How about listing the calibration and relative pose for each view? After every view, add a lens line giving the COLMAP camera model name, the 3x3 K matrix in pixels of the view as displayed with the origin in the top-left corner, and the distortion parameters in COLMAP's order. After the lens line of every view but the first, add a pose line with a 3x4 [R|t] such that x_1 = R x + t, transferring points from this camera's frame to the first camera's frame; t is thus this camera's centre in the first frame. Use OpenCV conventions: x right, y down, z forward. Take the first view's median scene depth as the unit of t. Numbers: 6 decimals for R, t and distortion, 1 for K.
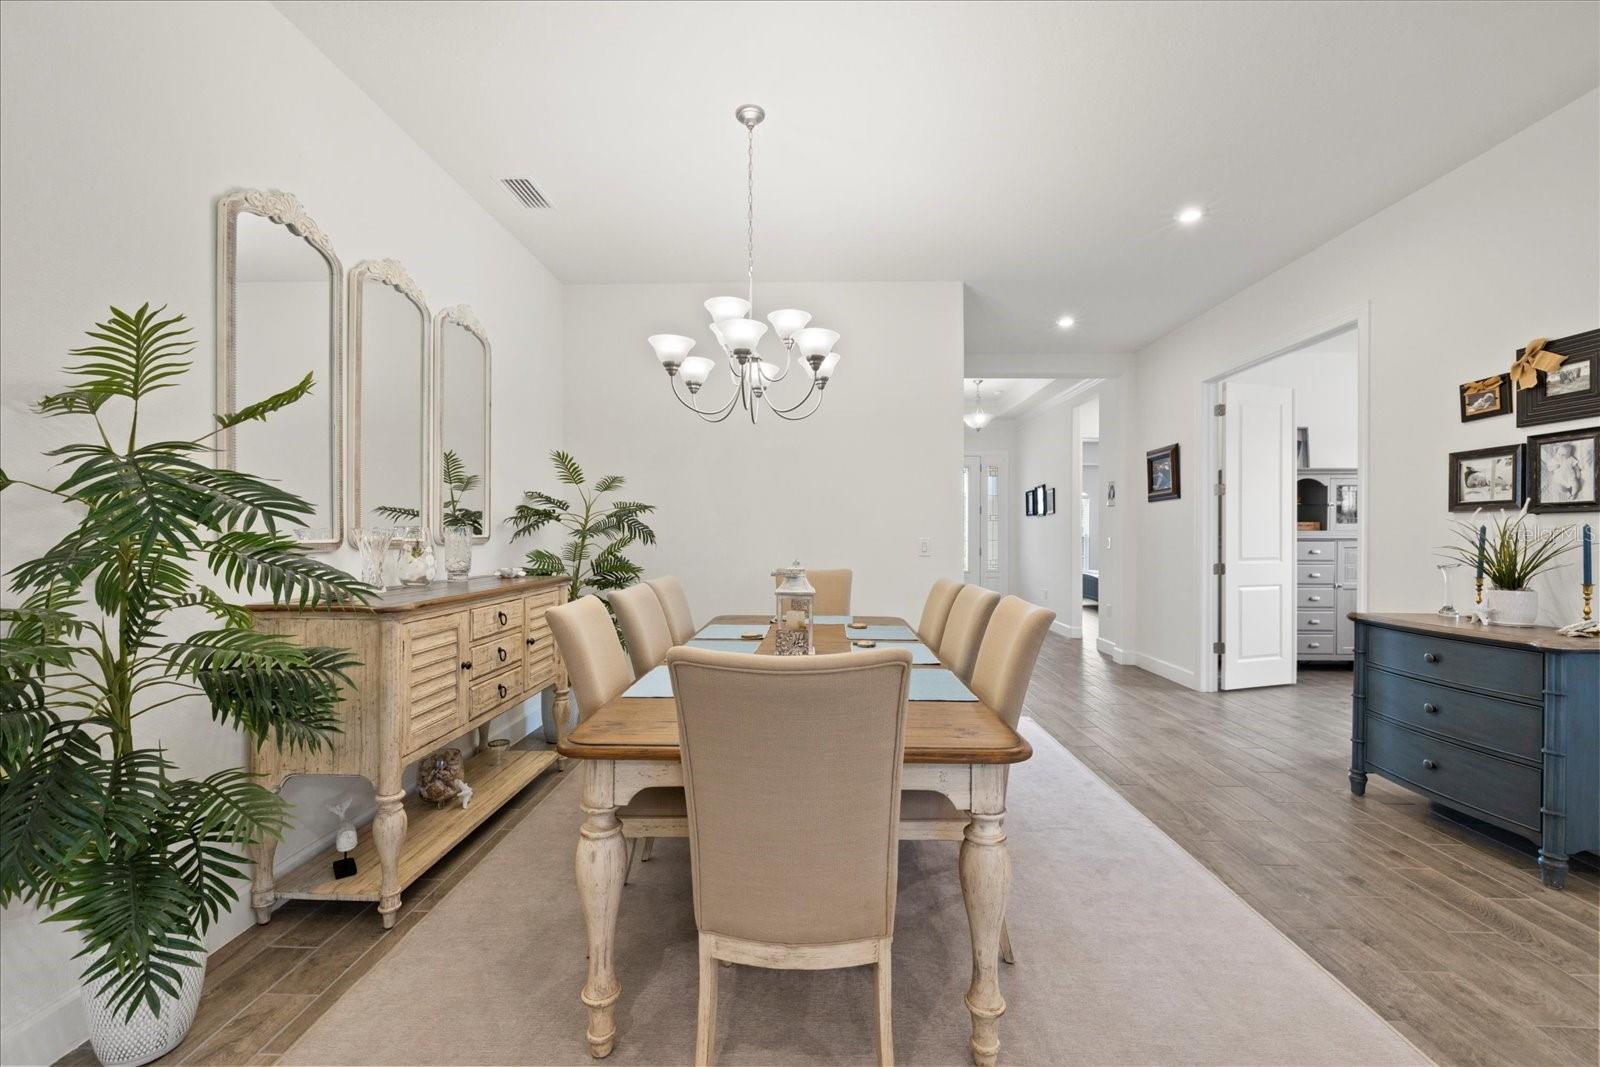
lens RADIAL K [[673.4, 0, 798.1], [0, 673.4, 532.6], [0, 0, 1]] dist [-0.003690, -0.000743]
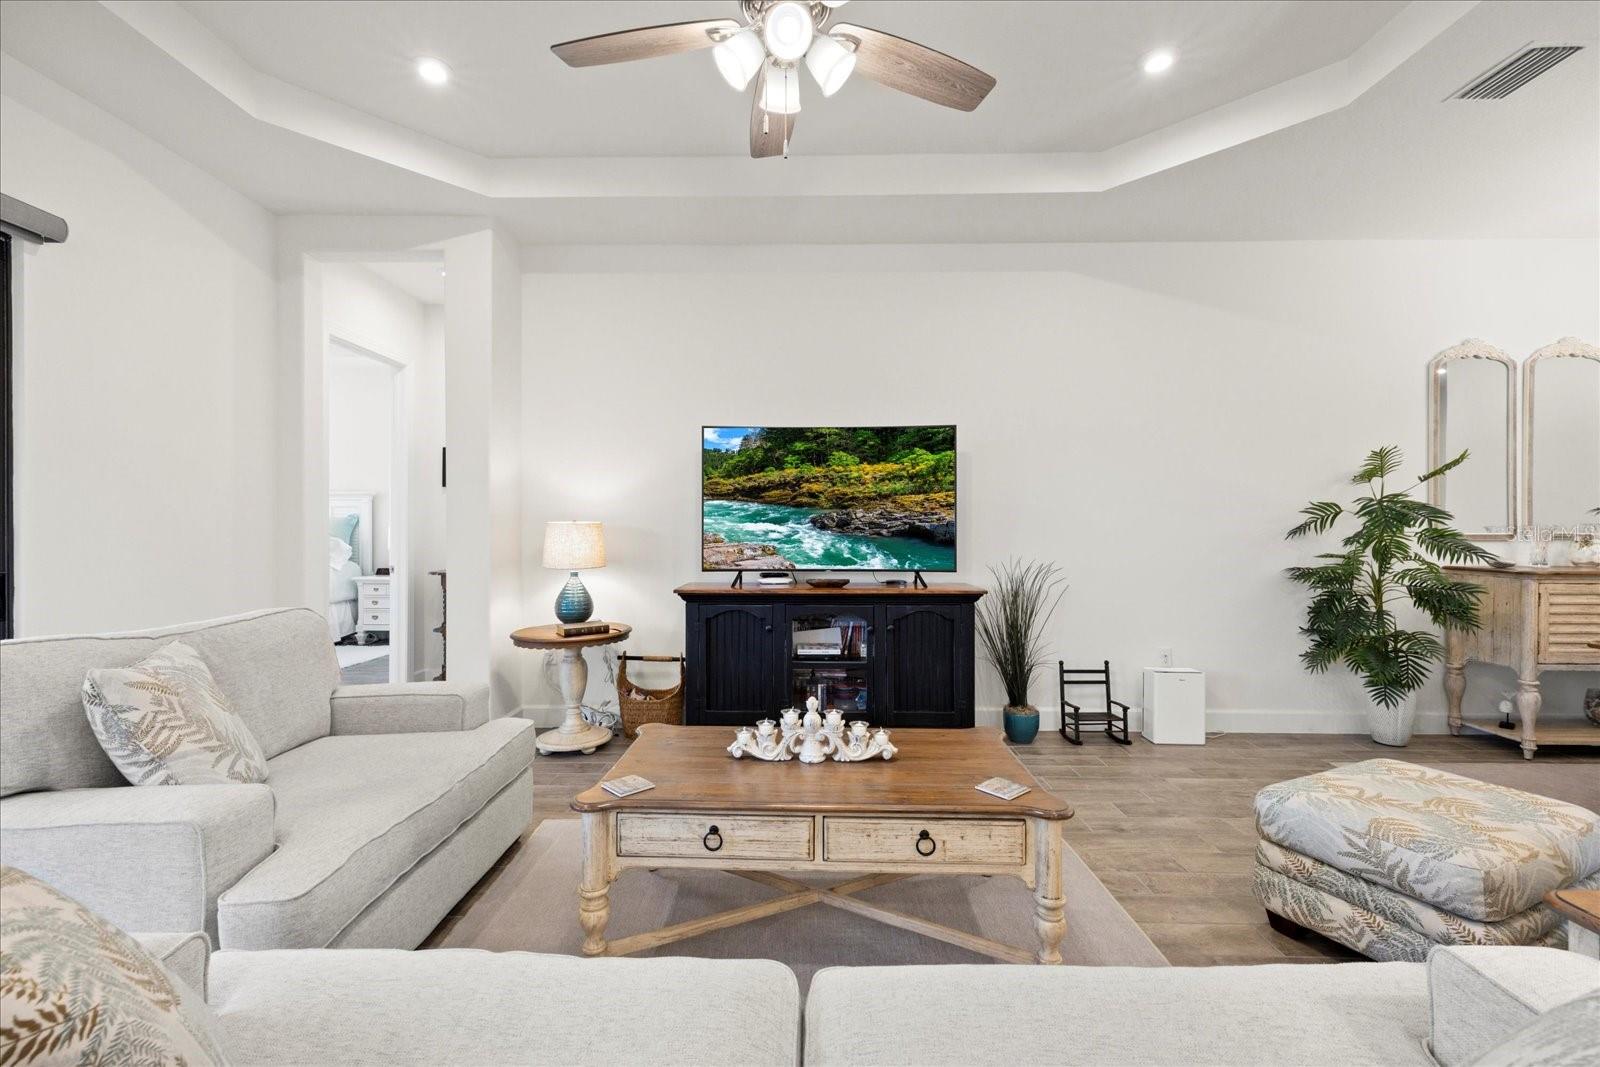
lens RADIAL K [[673.4, 0, 796.0], [0, 673.4, 525.4], [0, 0, 1]] dist [-0.003690, -0.000743]
pose [[0.016202, -0.005320, -0.999855, 1.378677], [-0.002023, 0.999984, -0.005354, 0.006378], [0.999867, 0.002110, 0.016191, -1.152772]]
